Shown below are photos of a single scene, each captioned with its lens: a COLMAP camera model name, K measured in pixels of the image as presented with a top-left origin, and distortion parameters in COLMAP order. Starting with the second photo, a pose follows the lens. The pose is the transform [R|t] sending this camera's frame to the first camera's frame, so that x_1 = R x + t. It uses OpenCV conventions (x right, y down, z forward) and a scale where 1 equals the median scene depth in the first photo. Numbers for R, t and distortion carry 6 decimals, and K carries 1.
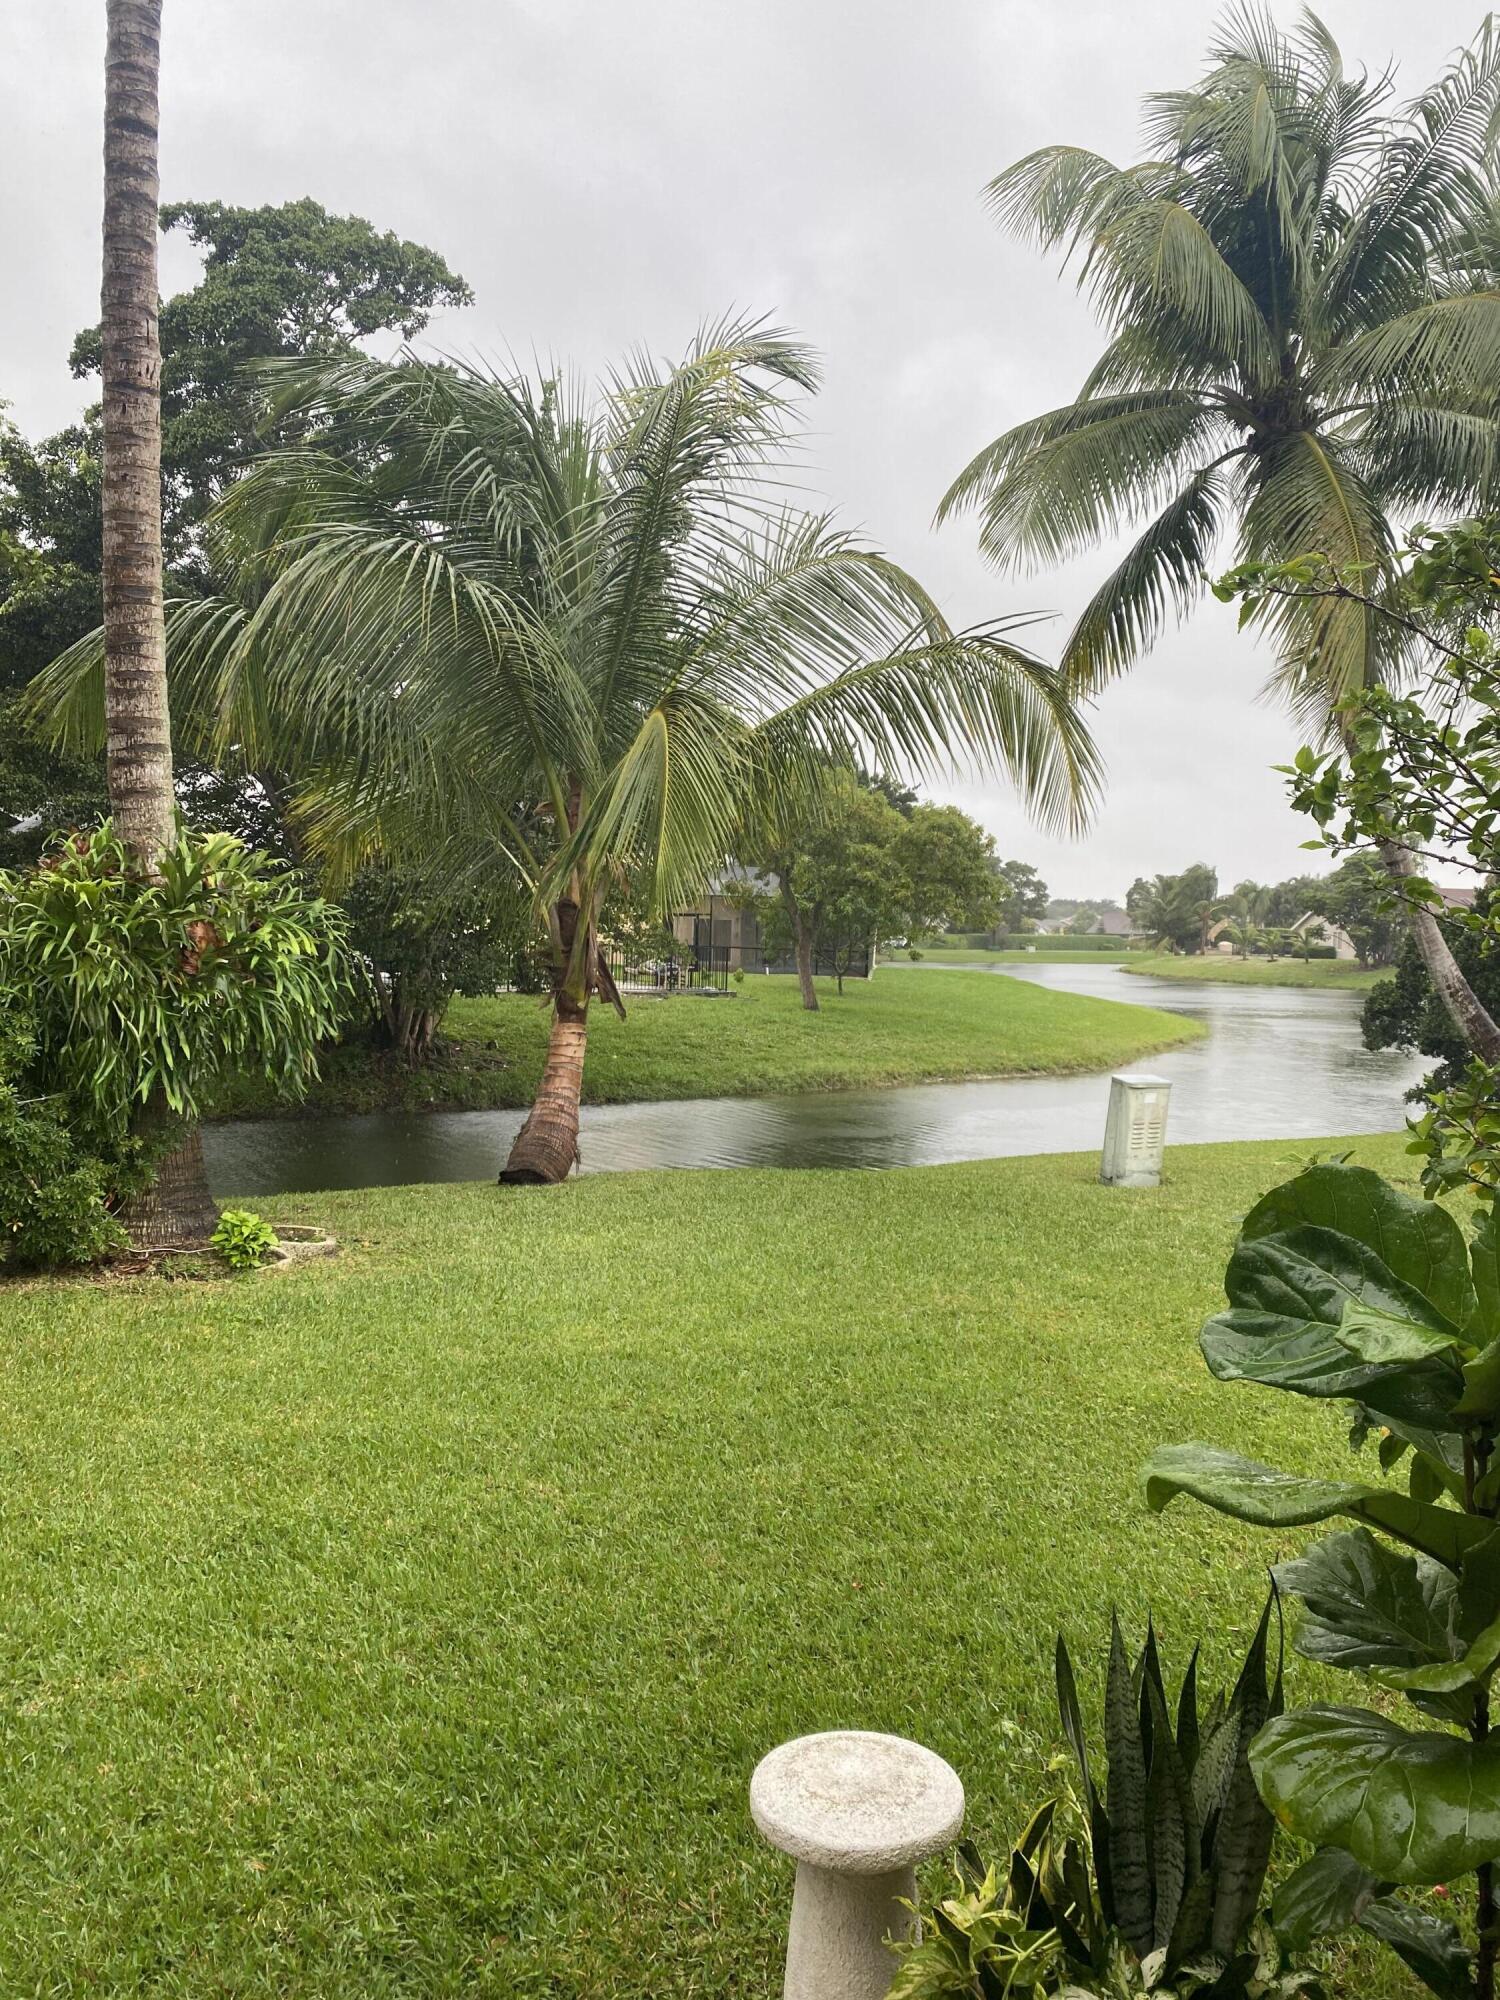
lens RADIAL K [[1539.0, 0, 762.6], [0, 1539.0, 993.4], [0, 0, 1]] dist [0.043289, -0.042622]
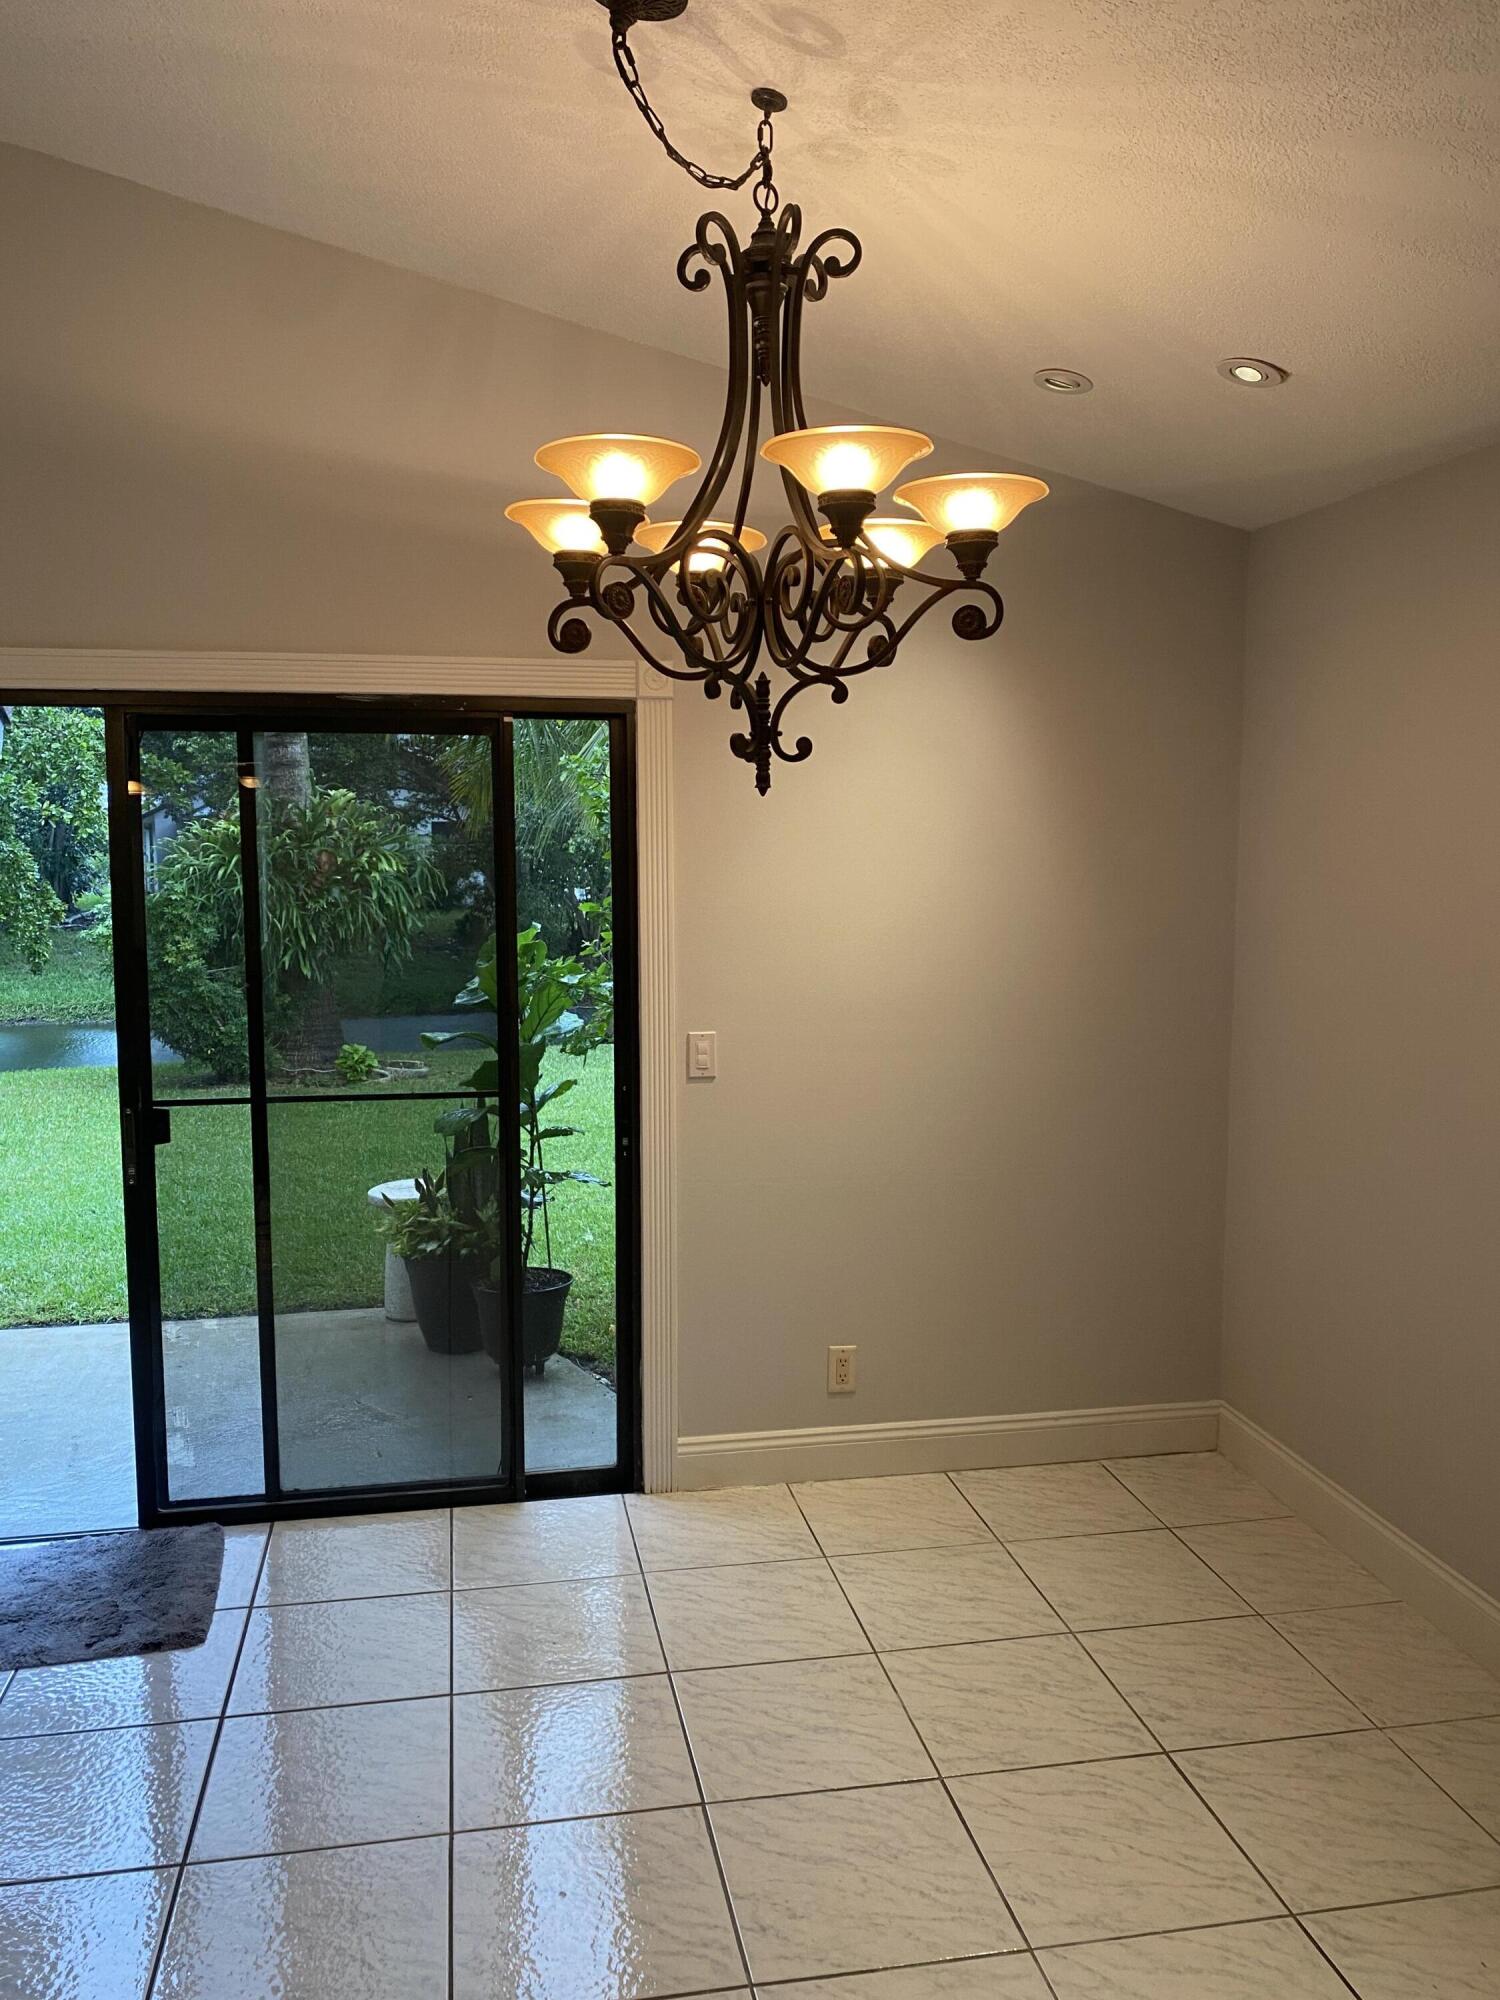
lens RADIAL K [[1539.0, 0, 756.3], [0, 1539.0, 980.7], [0, 0, 1]] dist [0.043289, -0.042622]
pose [[0.984152, -0.010730, -0.177001, 0.319822], [0.019554, 0.998647, 0.048183, 0.015168], [0.176245, -0.050880, 0.983031, -0.408573]]
